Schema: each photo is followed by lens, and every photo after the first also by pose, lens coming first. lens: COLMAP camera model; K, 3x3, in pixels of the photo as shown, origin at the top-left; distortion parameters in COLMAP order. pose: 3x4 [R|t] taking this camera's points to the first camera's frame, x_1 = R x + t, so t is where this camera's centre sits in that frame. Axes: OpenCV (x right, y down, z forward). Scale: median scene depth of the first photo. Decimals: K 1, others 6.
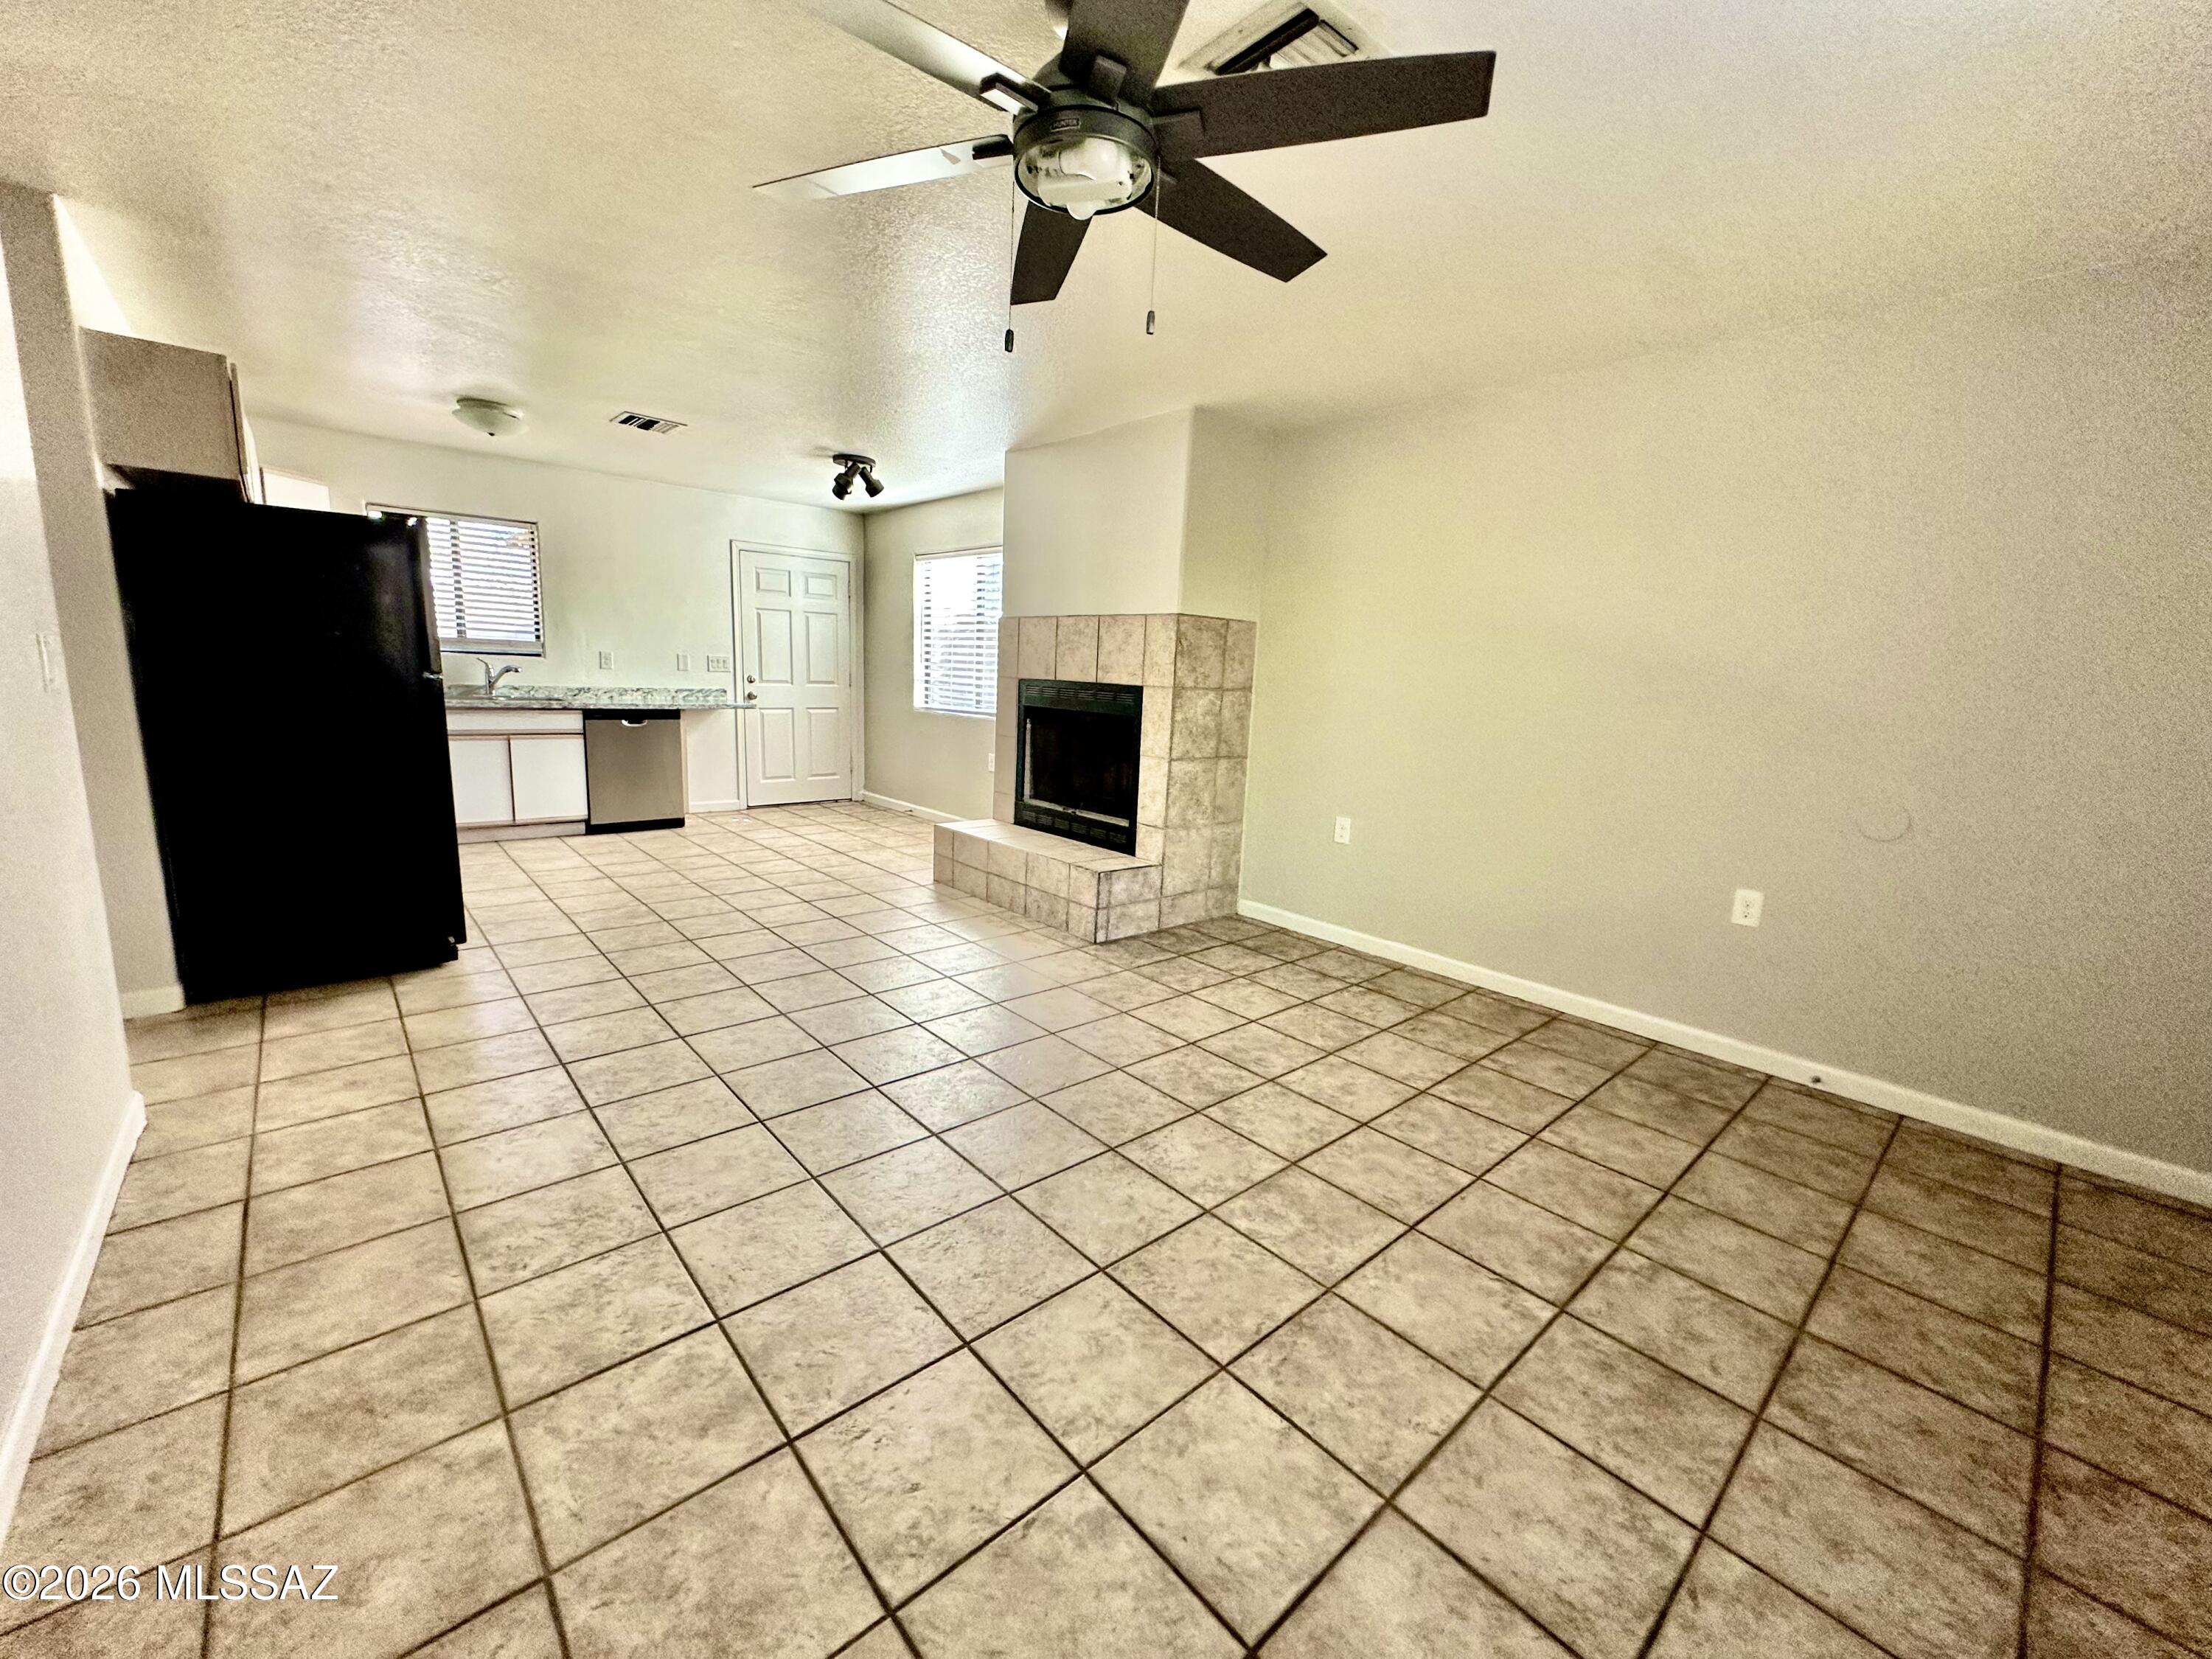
lens RADIAL K [[884.5, 0, 1101.5], [0, 884.5, 828.2], [0, 0, 1]] dist [-0.002240, 0.000295]
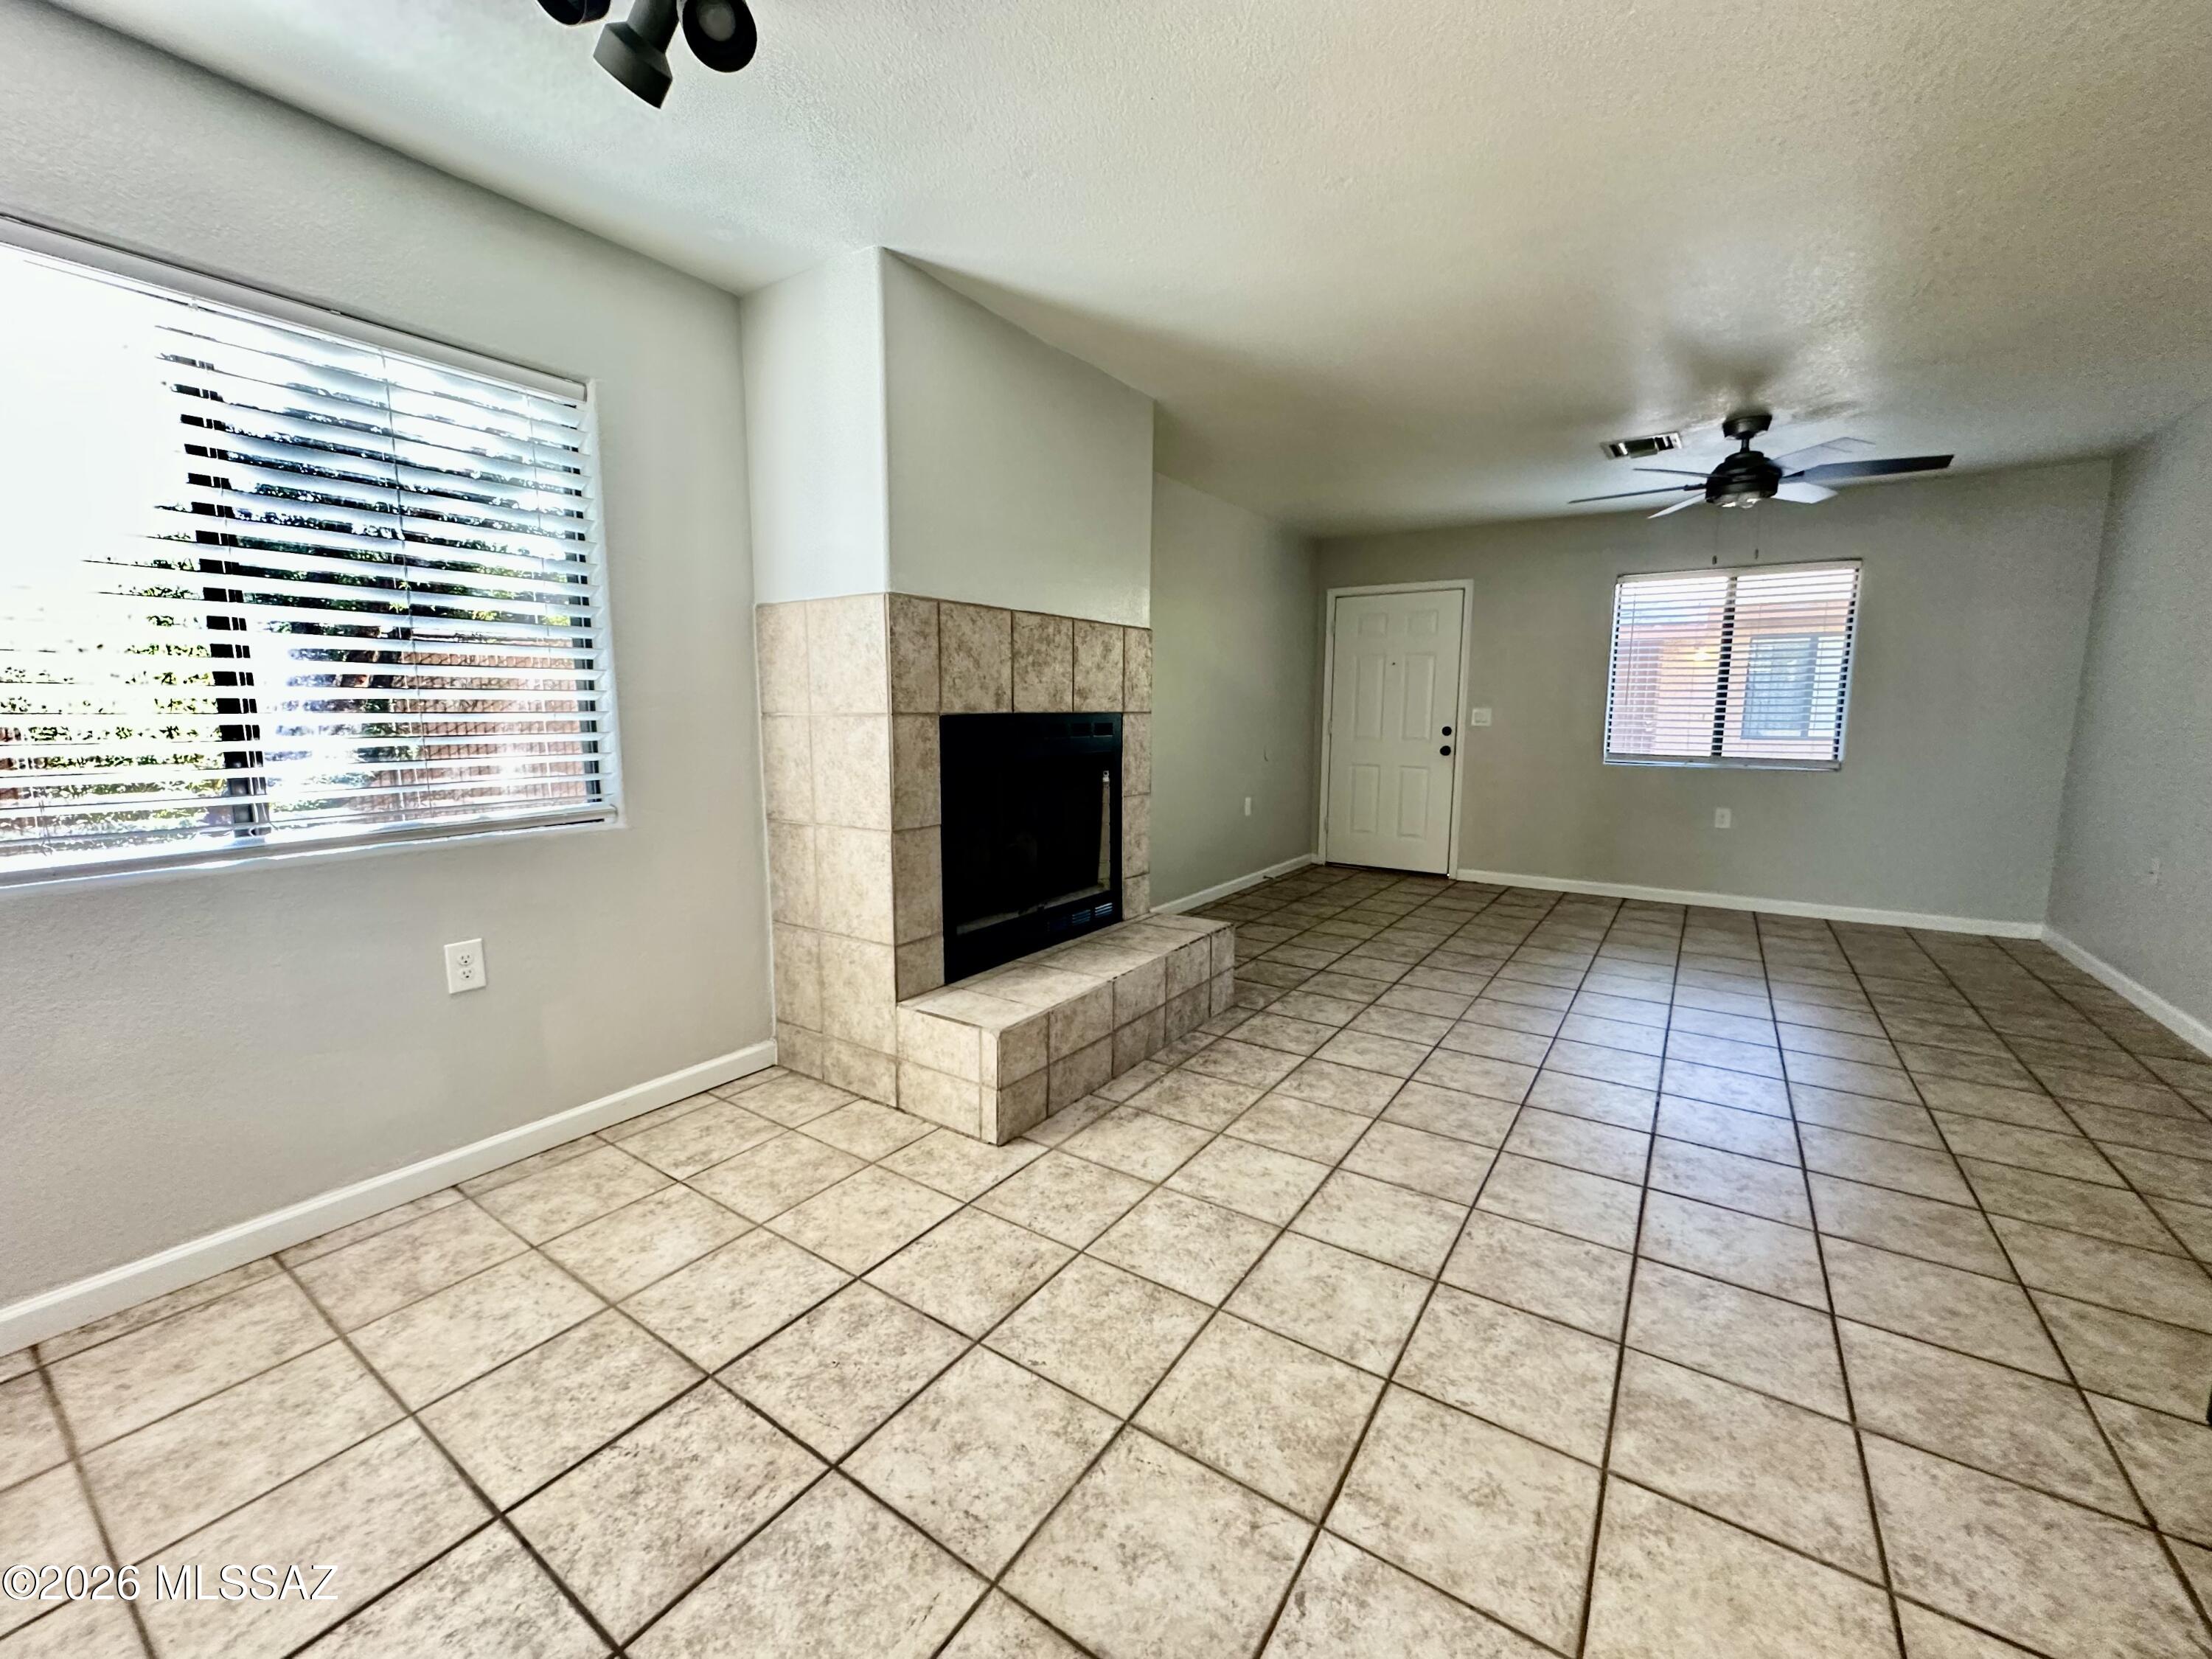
lens RADIAL K [[884.5, 0, 1106.5], [0, 884.5, 820.4], [0, 0, 1]] dist [-0.002240, 0.000295]
pose [[-0.242698, -0.169023, 0.955264, -0.933089], [0.158412, 0.964582, 0.210918, -0.299063], [-0.957081, 0.202514, -0.207327, 1.505398]]
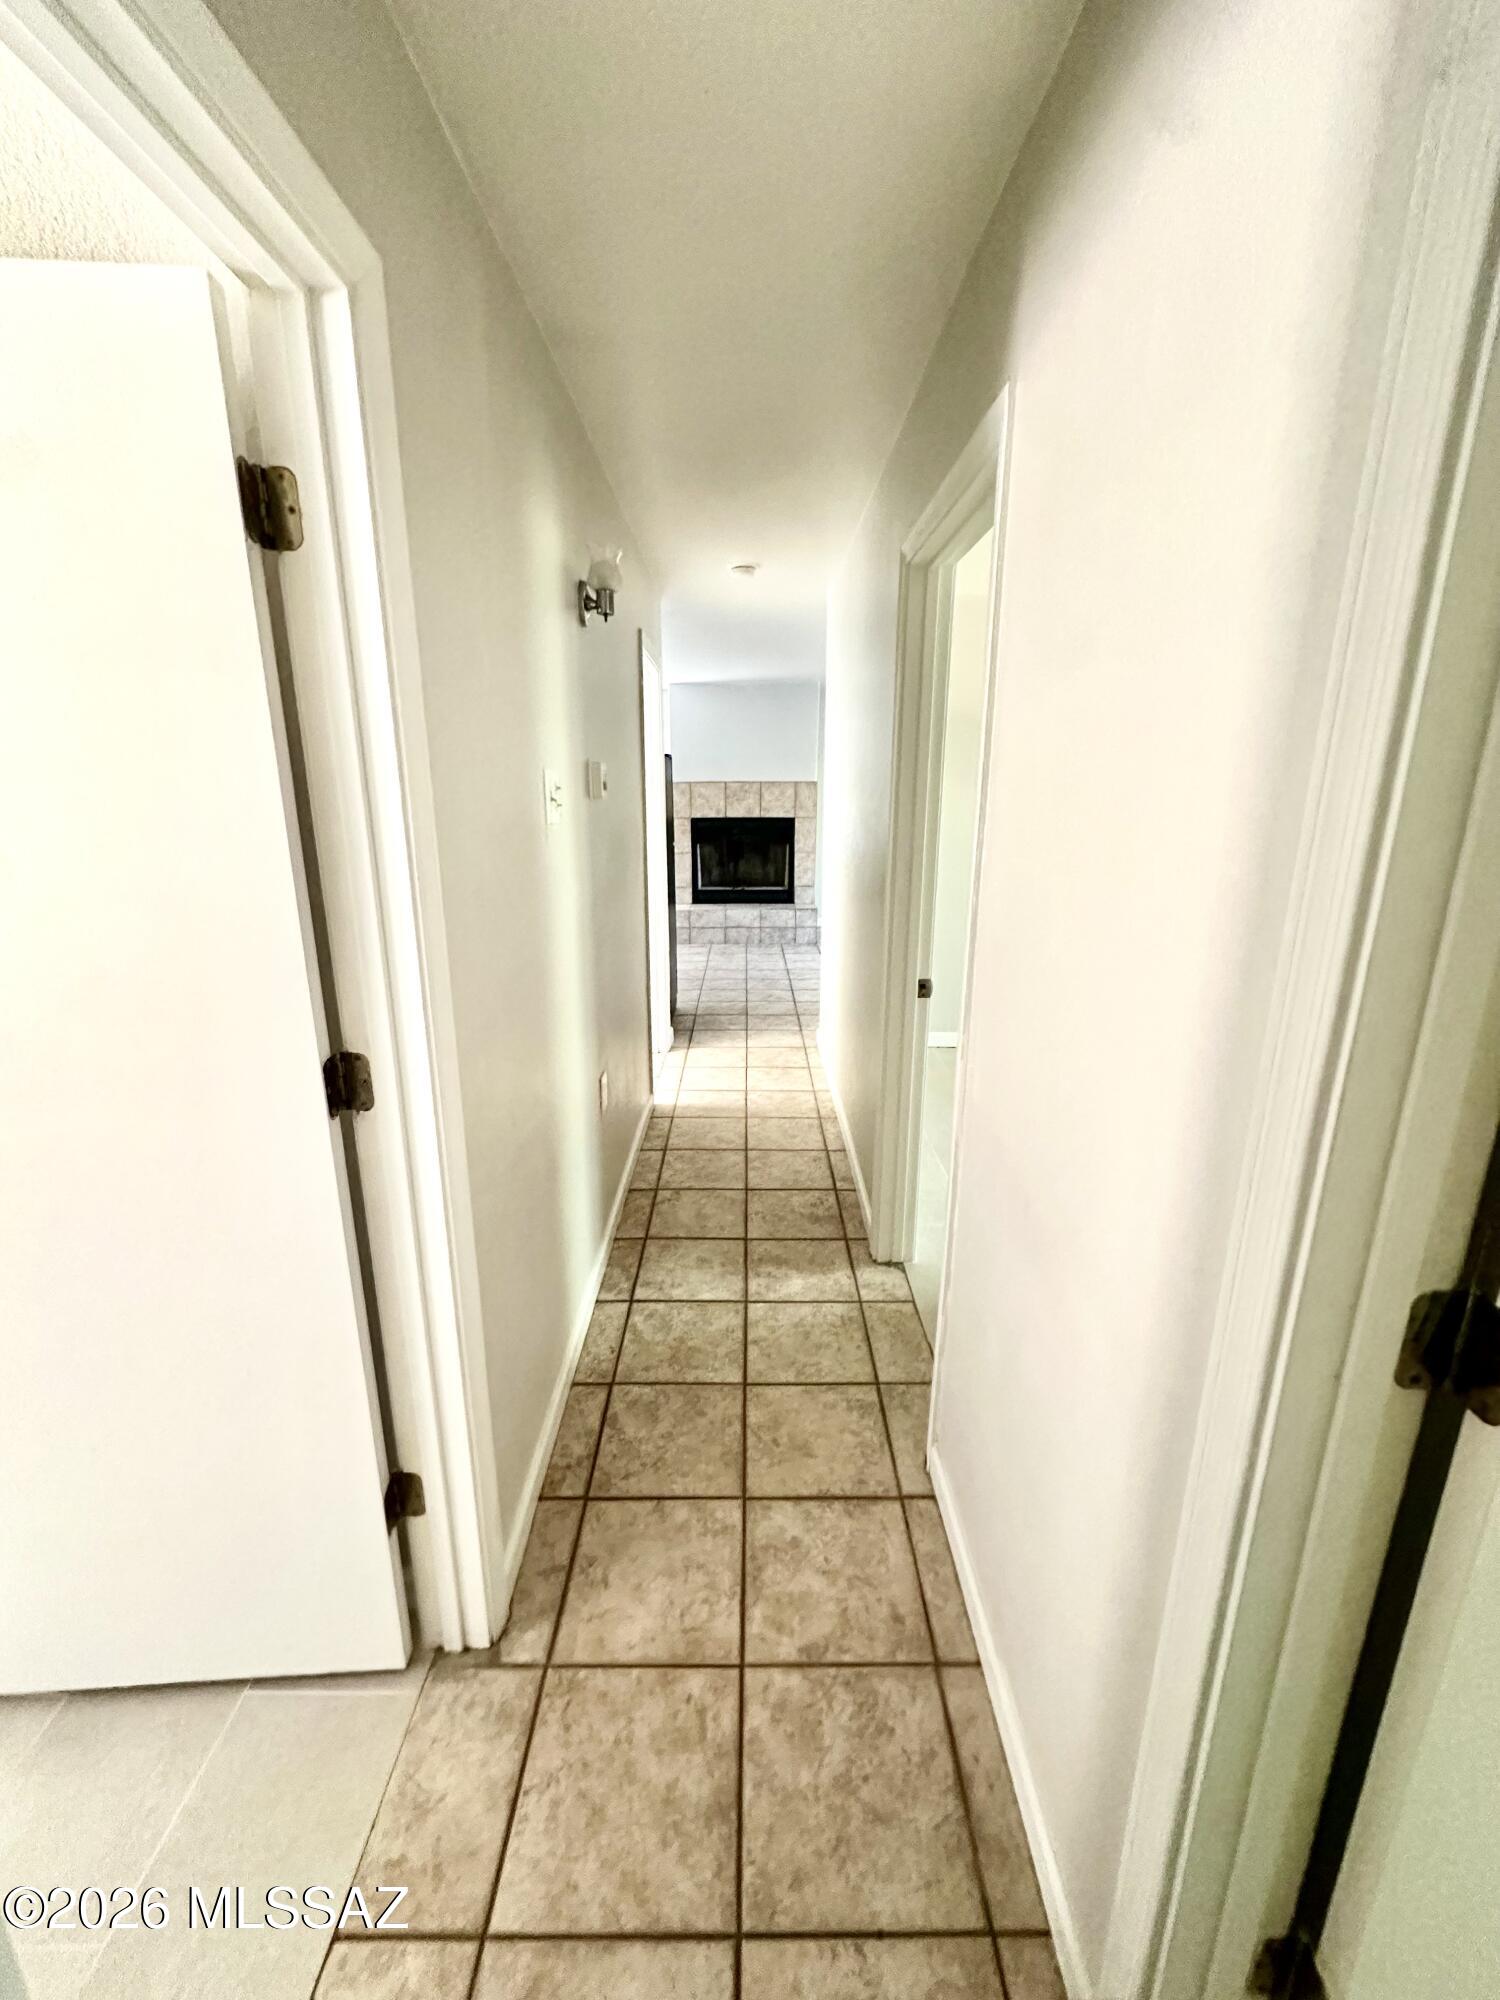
lens RADIAL K [[799.7, 0, 744.4], [0, 799.7, 990.5], [0, 0, 1]] dist [-0.002240, 0.000295]
pose [[0.665342, -0.228049, 0.710854, -1.766483], [0.160877, 0.973626, 0.161772, -0.112710], [-0.728998, 0.006727, 0.684483, -0.199266]]
